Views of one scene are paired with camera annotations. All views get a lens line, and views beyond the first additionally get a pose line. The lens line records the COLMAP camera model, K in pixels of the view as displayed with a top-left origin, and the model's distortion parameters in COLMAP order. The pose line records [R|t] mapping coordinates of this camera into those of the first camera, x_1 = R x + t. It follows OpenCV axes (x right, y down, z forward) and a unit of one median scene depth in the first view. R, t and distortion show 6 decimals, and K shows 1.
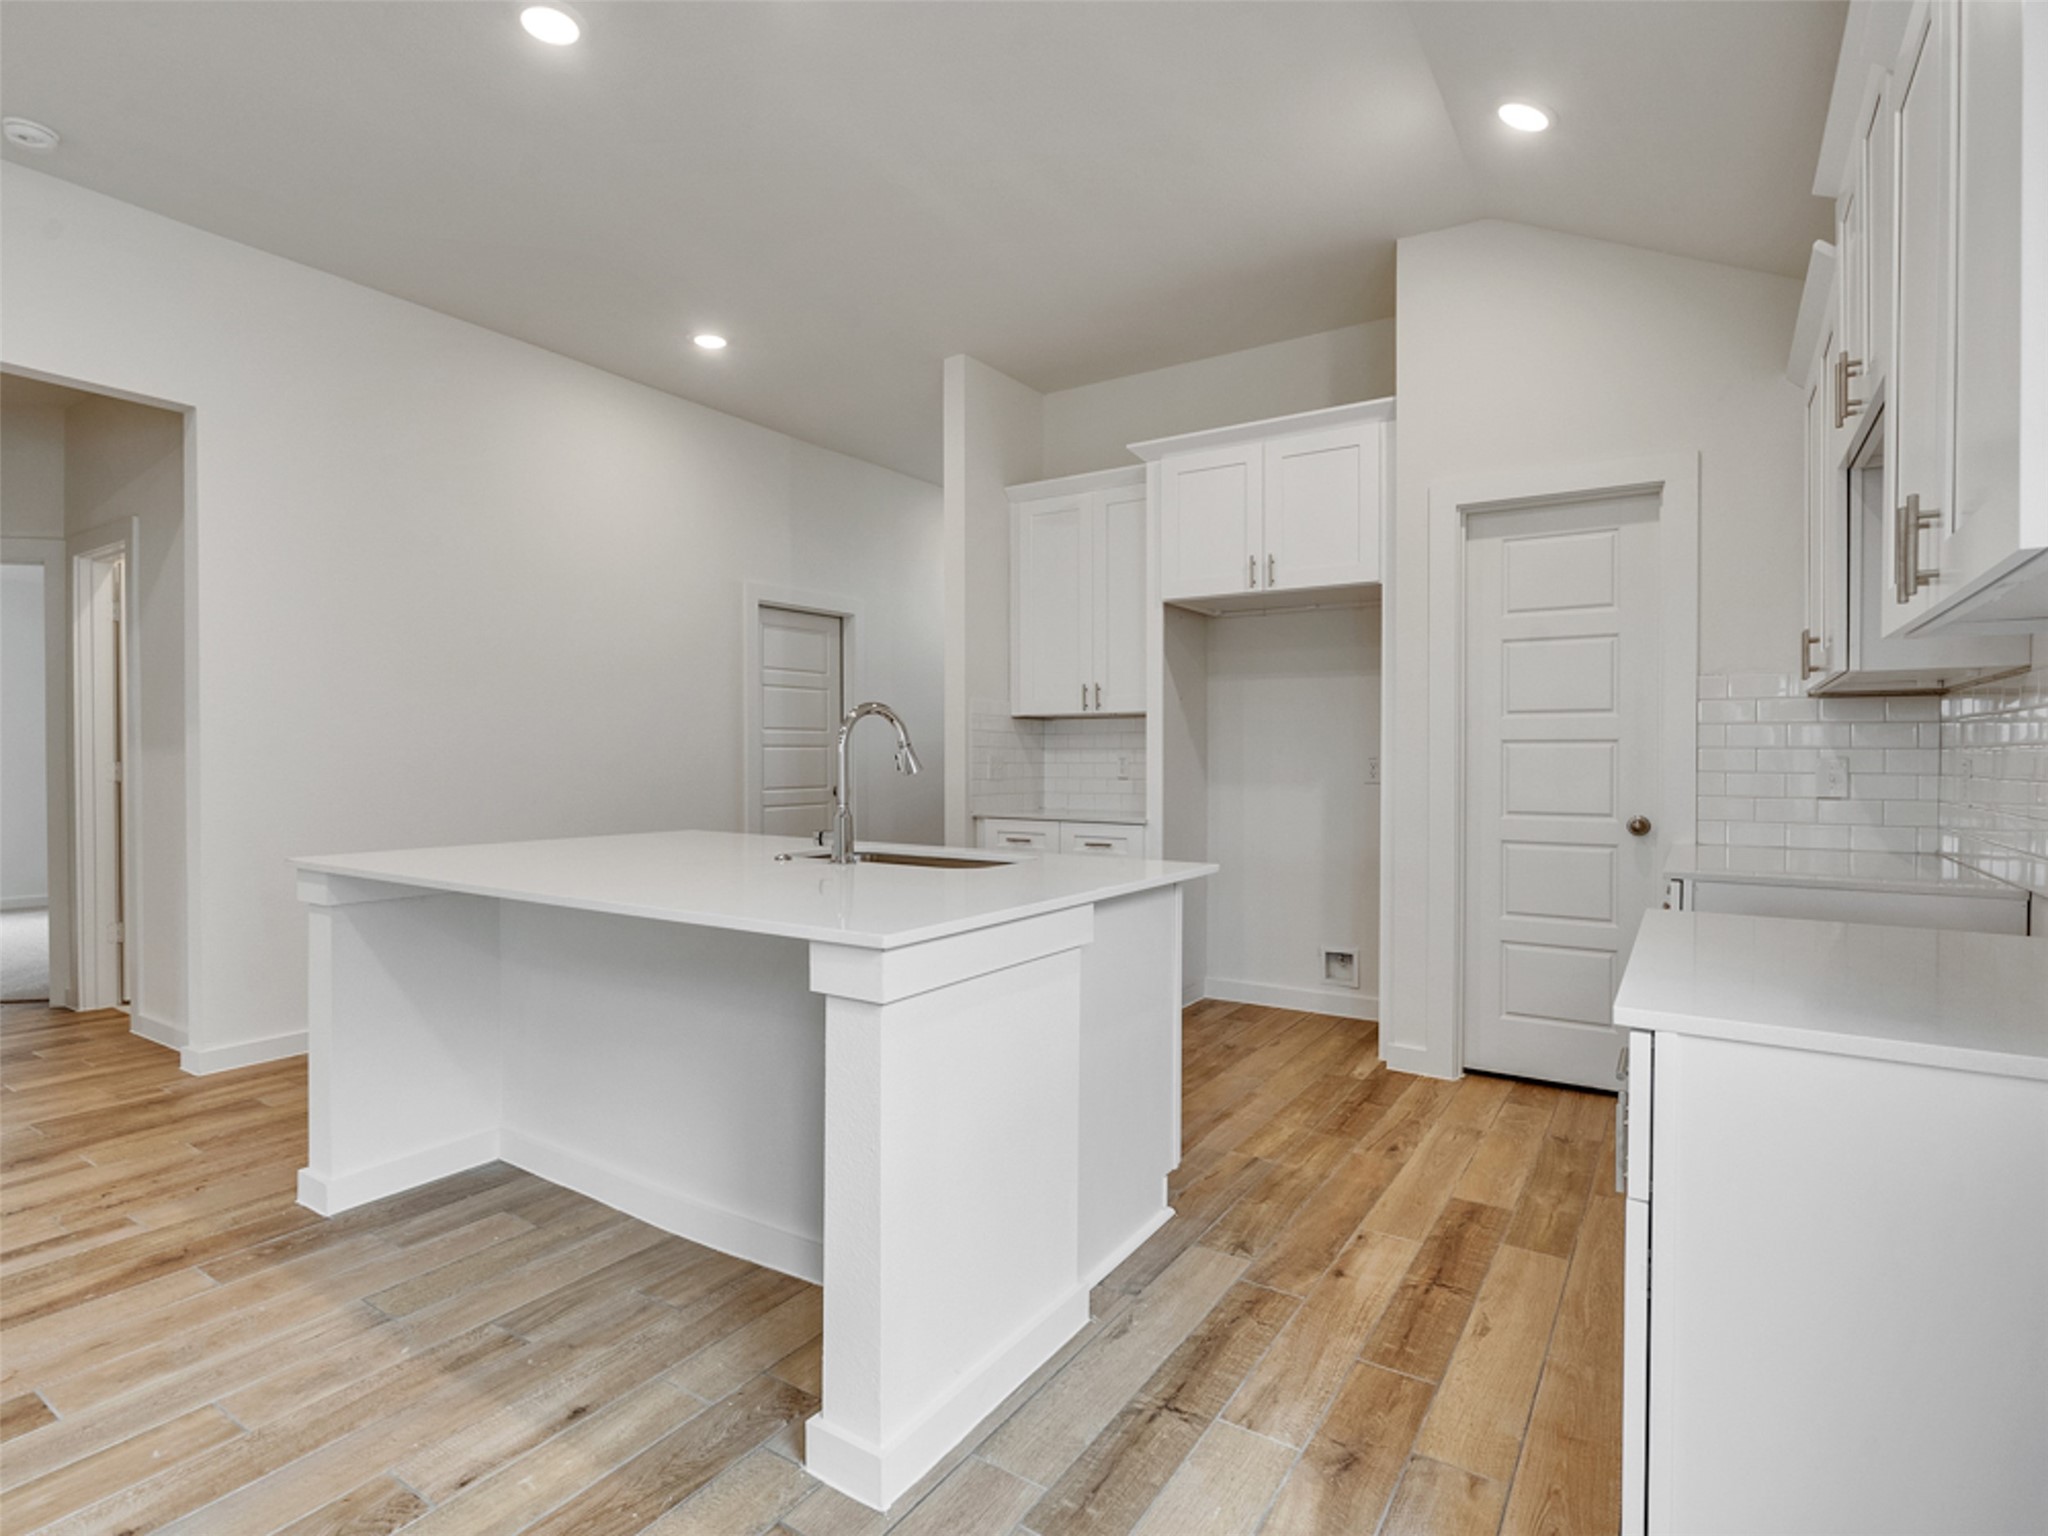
lens RADIAL K [[1046.2, 0, 1007.0], [0, 1046.2, 763.3], [0, 0, 1]] dist [-0.006474, 0.003105]
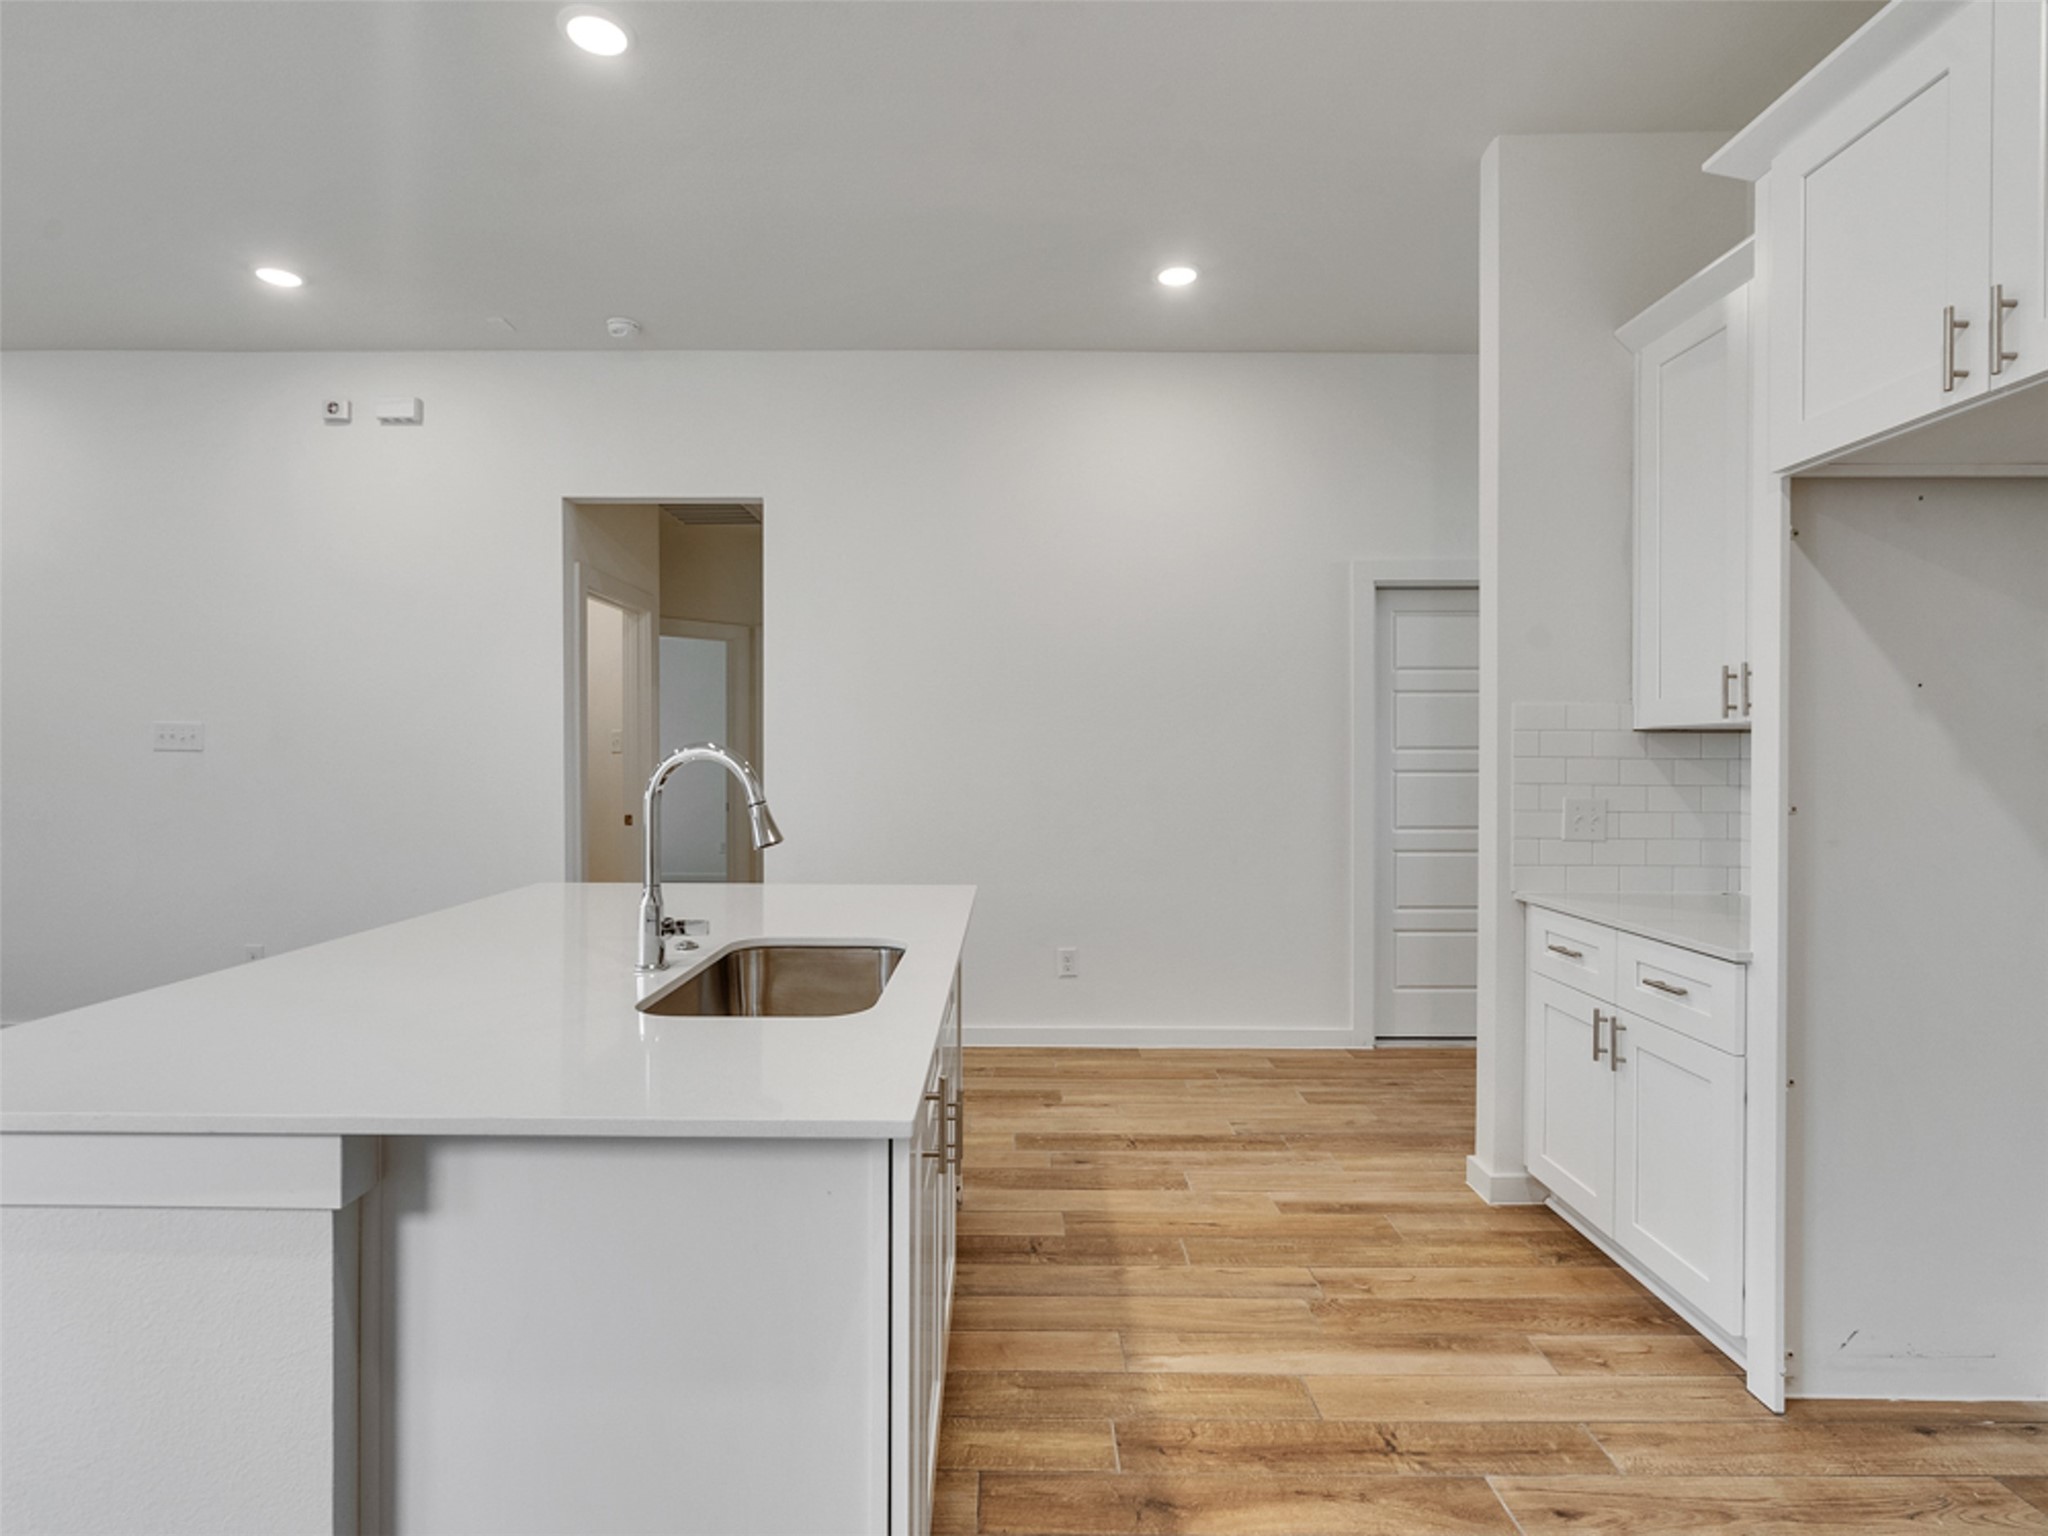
lens RADIAL K [[1046.2, 0, 1008.6], [0, 1046.2, 764.6], [0, 0, 1]] dist [-0.006474, 0.003105]
pose [[0.551332, 0.005870, -0.834265, 0.486833], [-0.009380, 0.999956, 0.000837, -0.039219], [0.834233, 0.007364, 0.551362, 0.681287]]
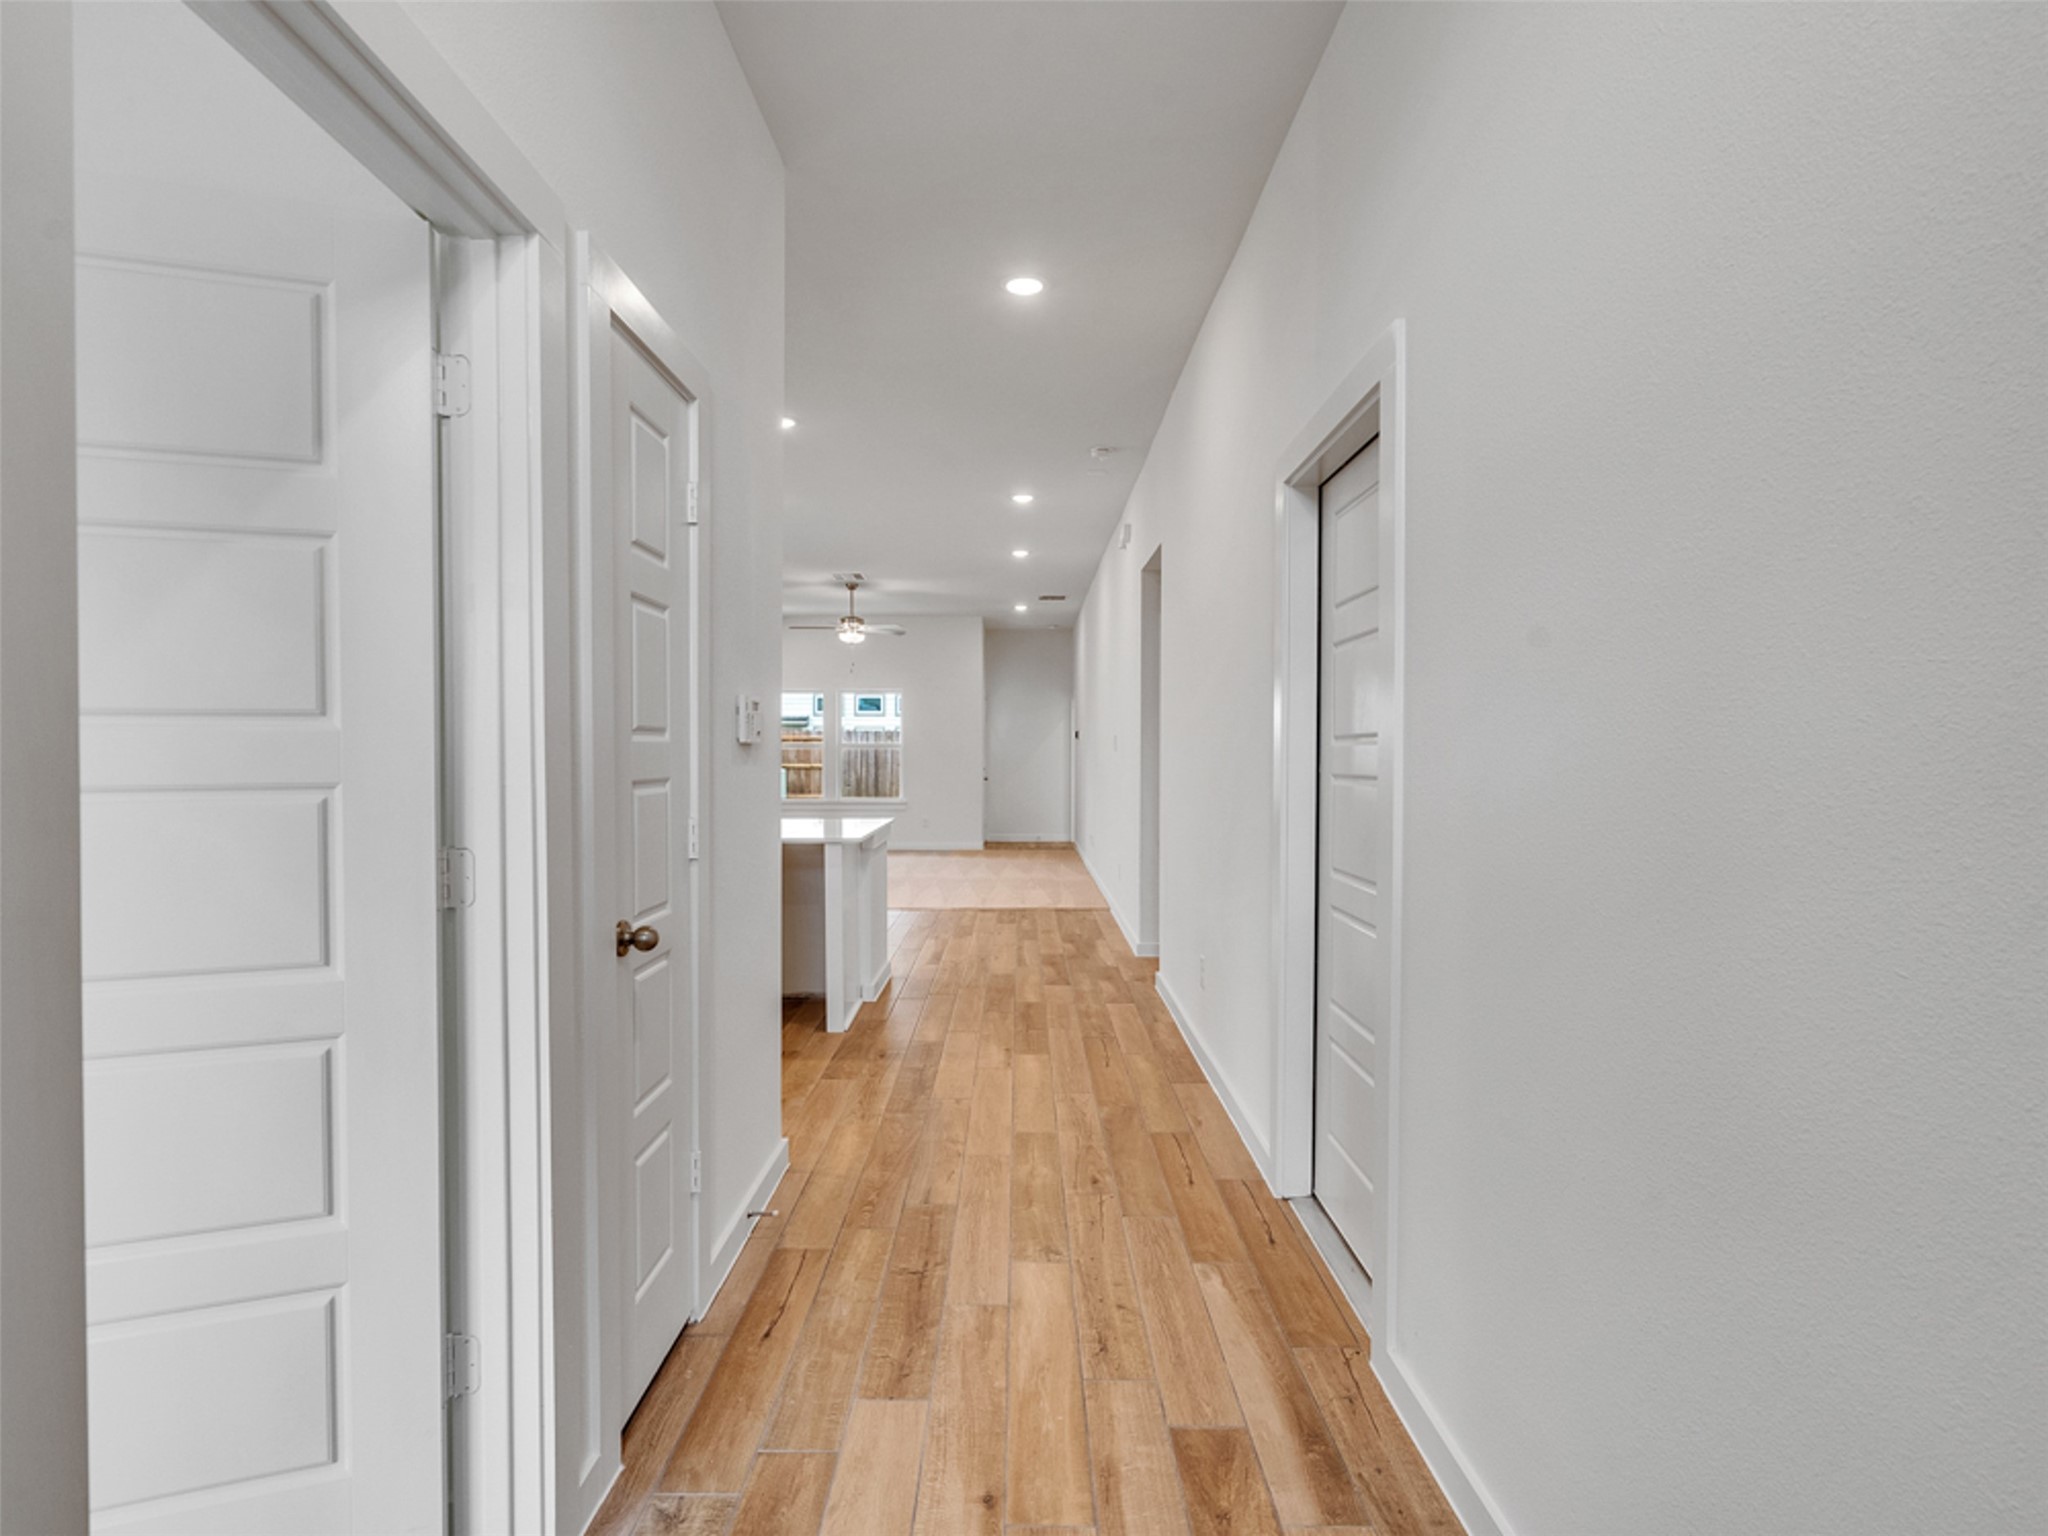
lens RADIAL K [[1046.2, 0, 1012.6], [0, 1046.2, 771.4], [0, 0, 1]] dist [-0.006474, 0.003105]
pose [[-0.835824, 0.006601, -0.548957, 0.275491], [-0.008246, 0.999664, 0.024575, -0.057242], [0.548935, 0.025067, -0.835489, 2.578888]]
